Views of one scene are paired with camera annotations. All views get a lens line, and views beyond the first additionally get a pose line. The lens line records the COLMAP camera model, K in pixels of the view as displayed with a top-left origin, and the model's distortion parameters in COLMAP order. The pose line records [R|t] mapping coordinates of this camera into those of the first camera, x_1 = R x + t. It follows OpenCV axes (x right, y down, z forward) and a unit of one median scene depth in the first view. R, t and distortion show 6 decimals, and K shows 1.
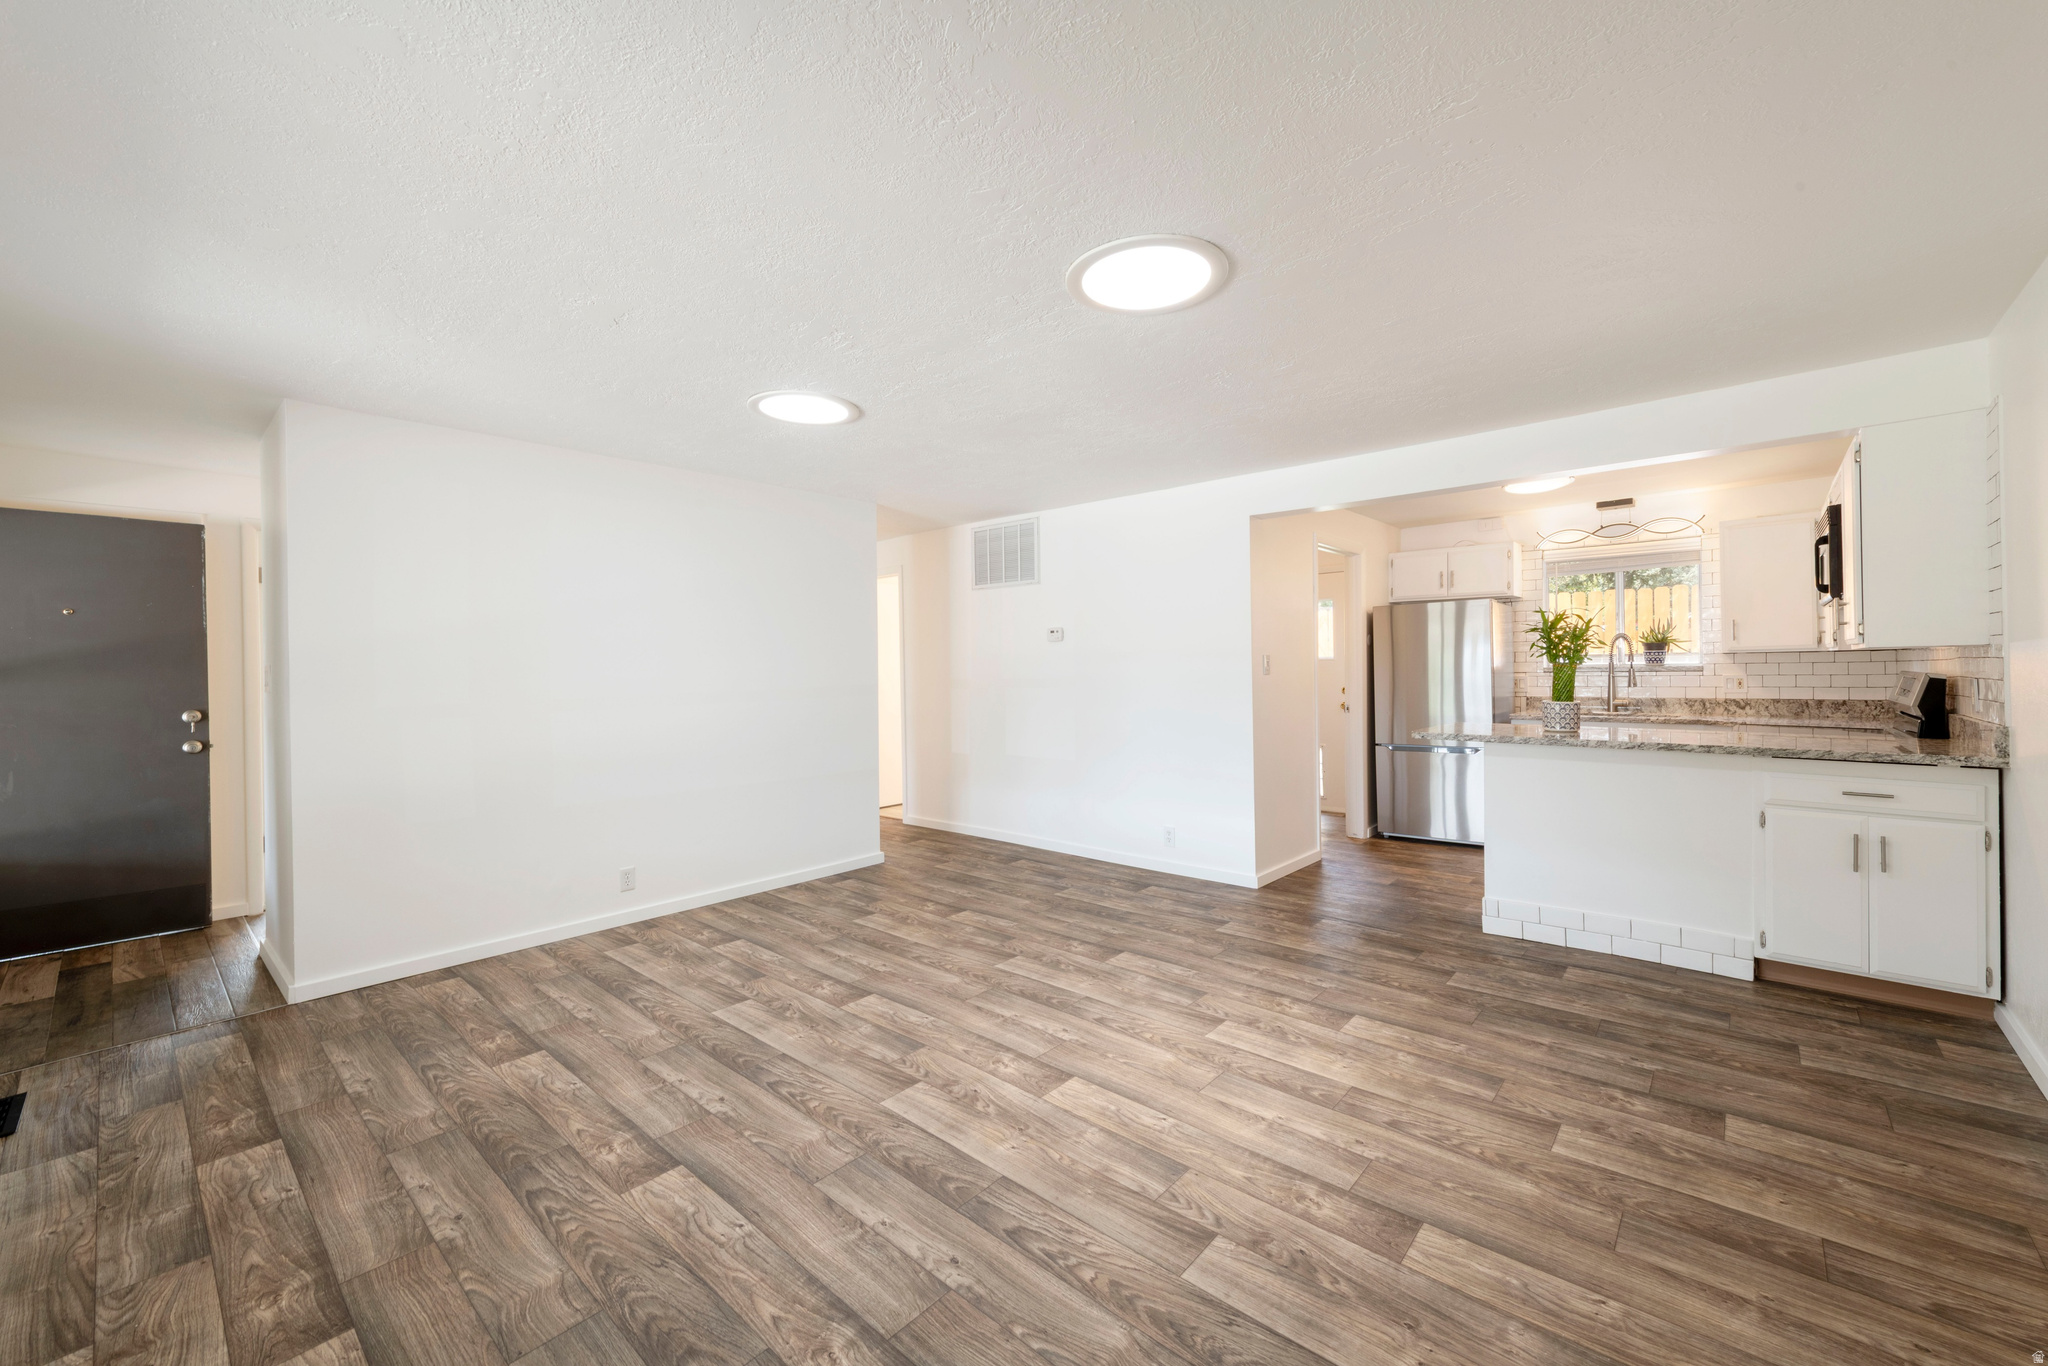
lens RADIAL K [[805.4, 0, 1019.7], [0, 805.4, 674.6], [0, 0, 1]] dist [0.003261, -0.001608]
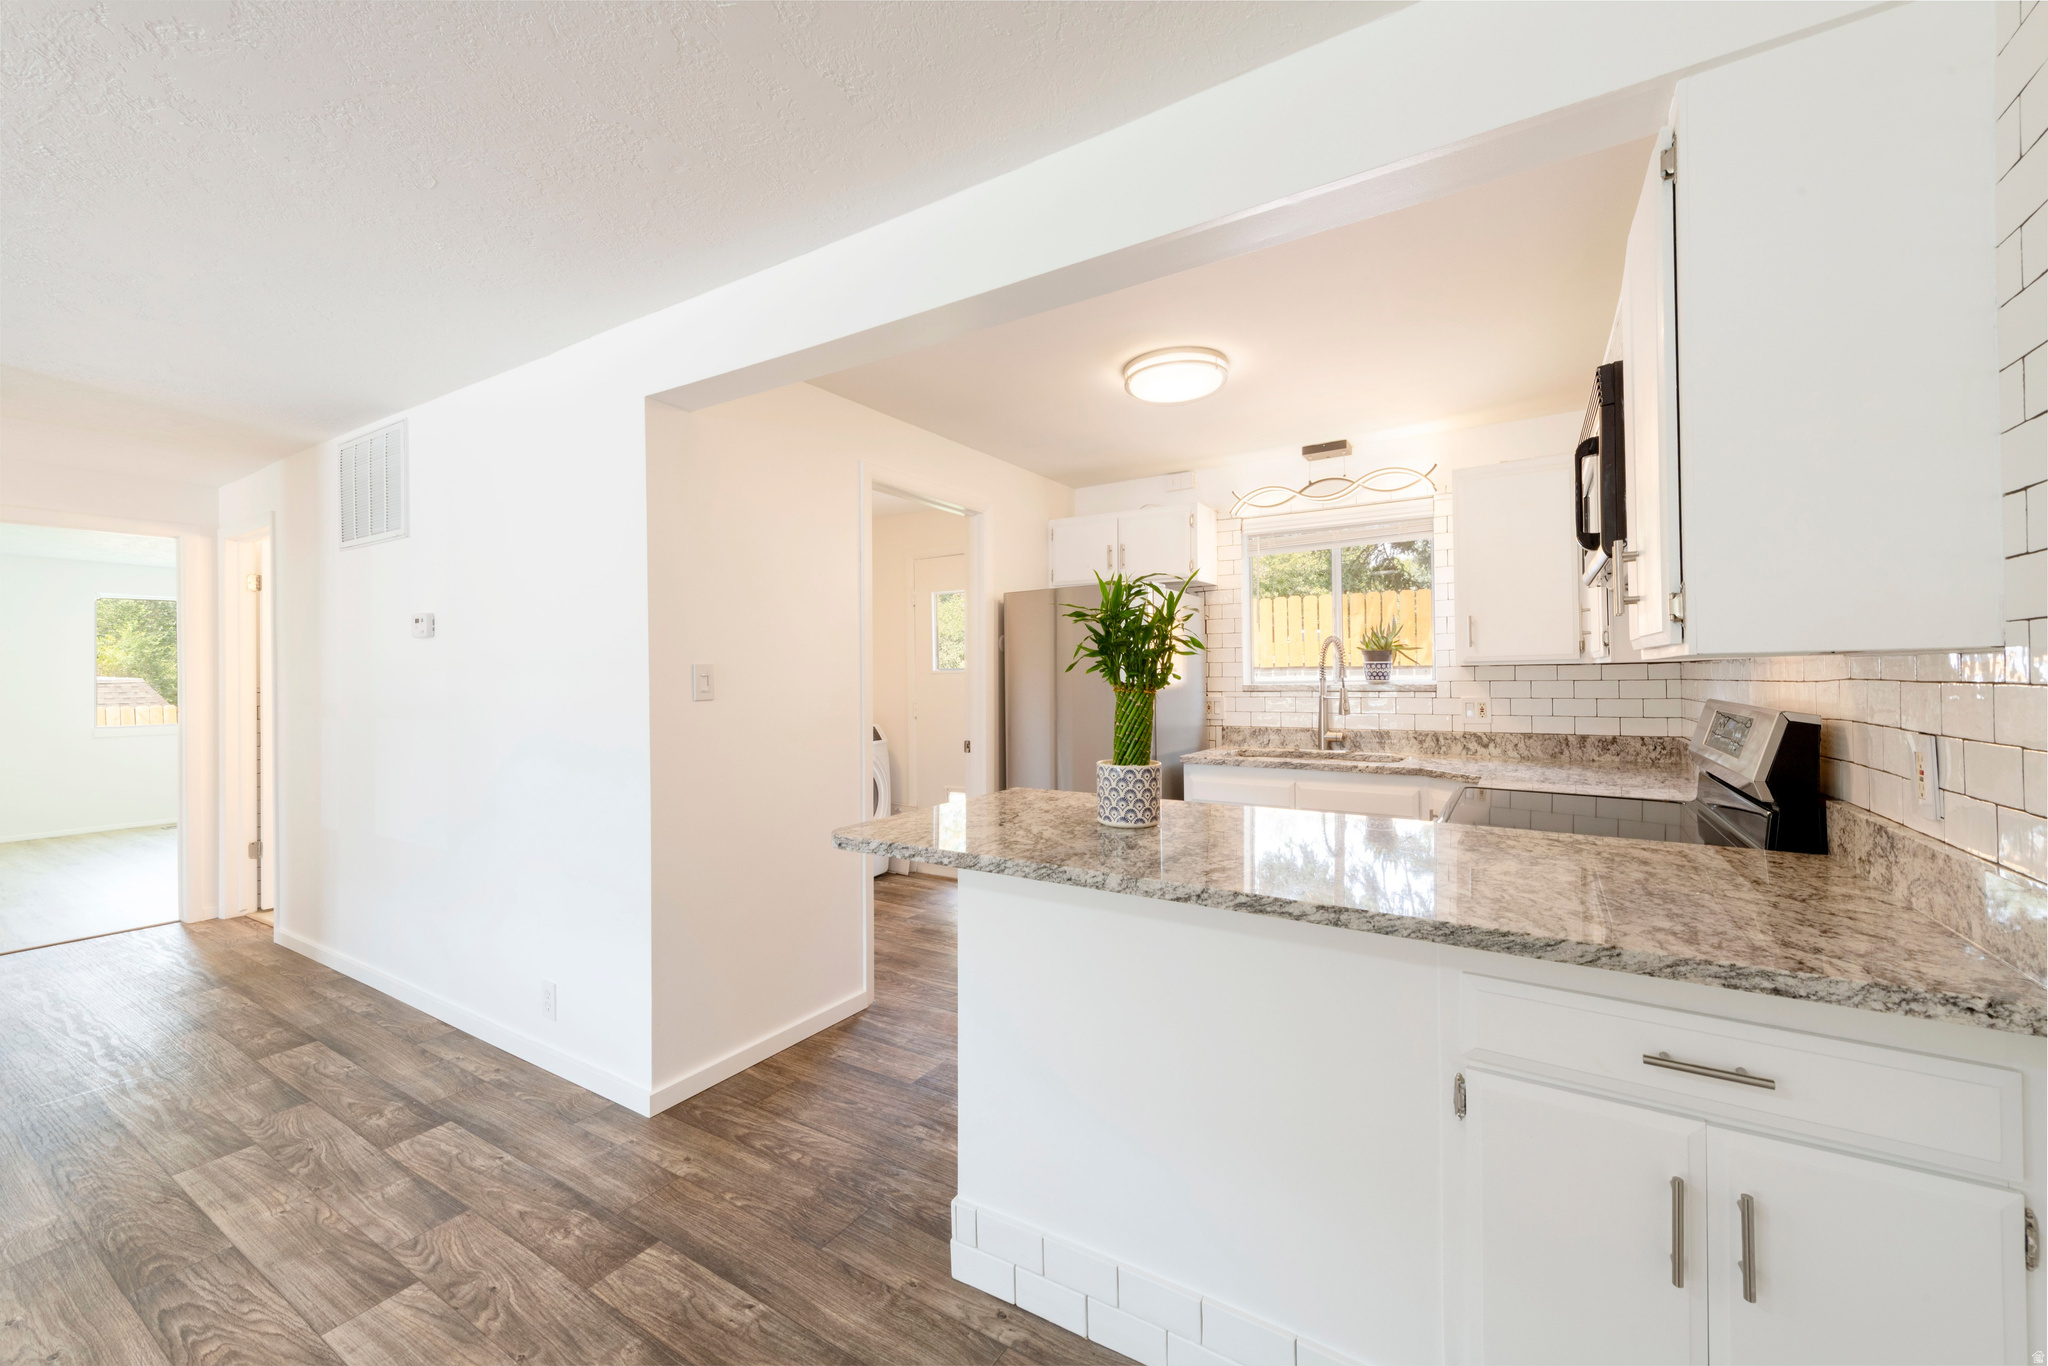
lens RADIAL K [[805.4, 0, 1026.3], [0, 805.4, 679.3], [0, 0, 1]] dist [0.003261, -0.001608]
pose [[0.983879, 0.002397, 0.178822, 0.408814], [-0.001388, 0.999982, -0.005767, -0.011379], [-0.178832, 0.005426, 0.983865, 0.414961]]
